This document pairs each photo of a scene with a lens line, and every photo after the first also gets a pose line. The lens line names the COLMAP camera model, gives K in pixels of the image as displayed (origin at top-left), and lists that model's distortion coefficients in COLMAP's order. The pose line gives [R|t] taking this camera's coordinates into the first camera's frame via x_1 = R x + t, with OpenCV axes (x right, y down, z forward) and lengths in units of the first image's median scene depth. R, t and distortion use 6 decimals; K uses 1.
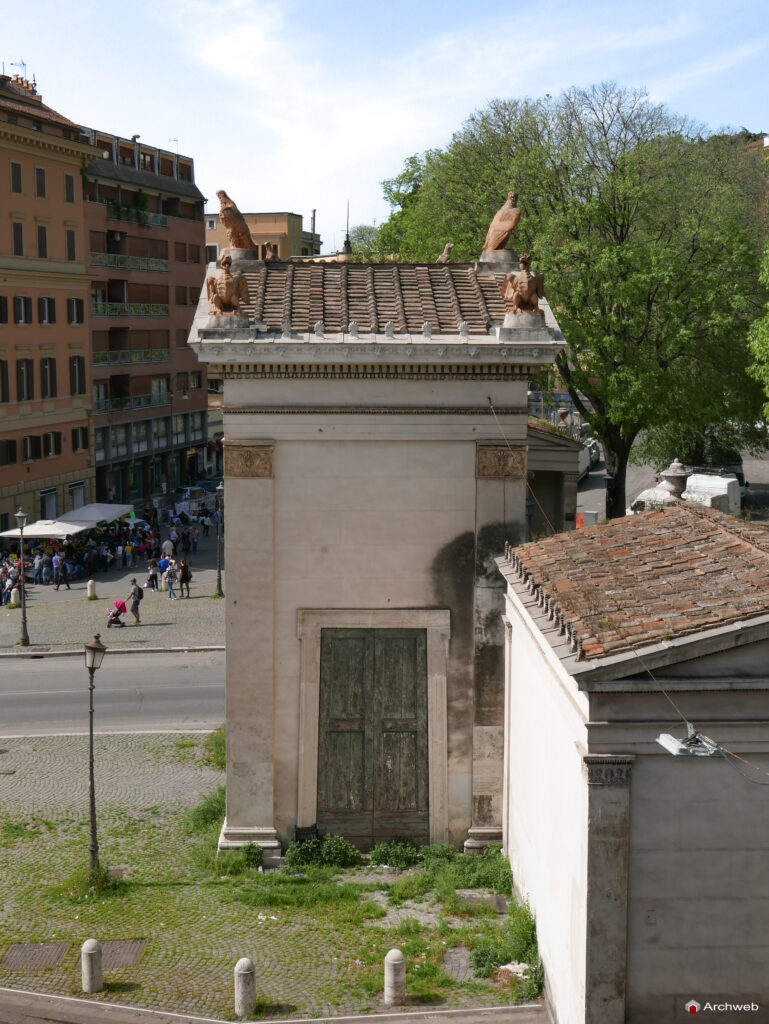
lens RADIAL K [[1510.7, 0, 401.8], [0, 1510.7, 521.2], [0, 0, 1]] dist [-0.005590, 0.000000]
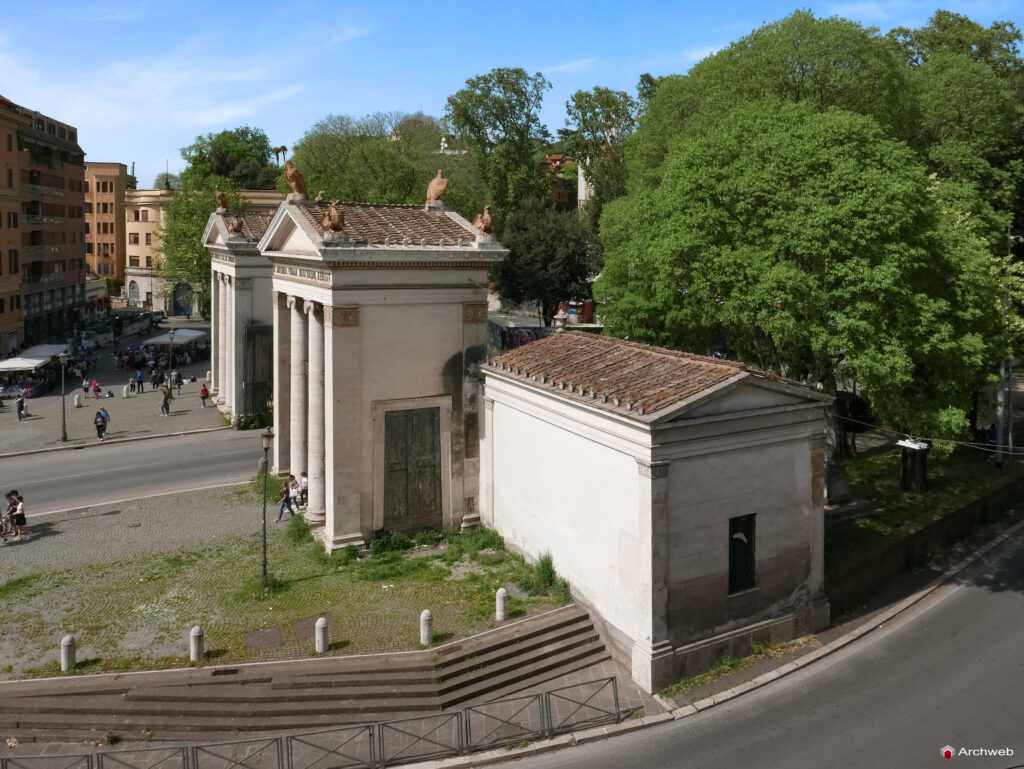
lens RADIAL K [[803.1, 0, 528.4], [0, 803.1, 249.2], [0, 0, 1]] dist [-0.013621, 0.002854]
pose [[0.882206, 0.008715, 0.470782, -0.348780], [0.042453, 0.994285, -0.097958, -0.018404], [-0.468945, 0.106405, 0.876794, 0.087358]]
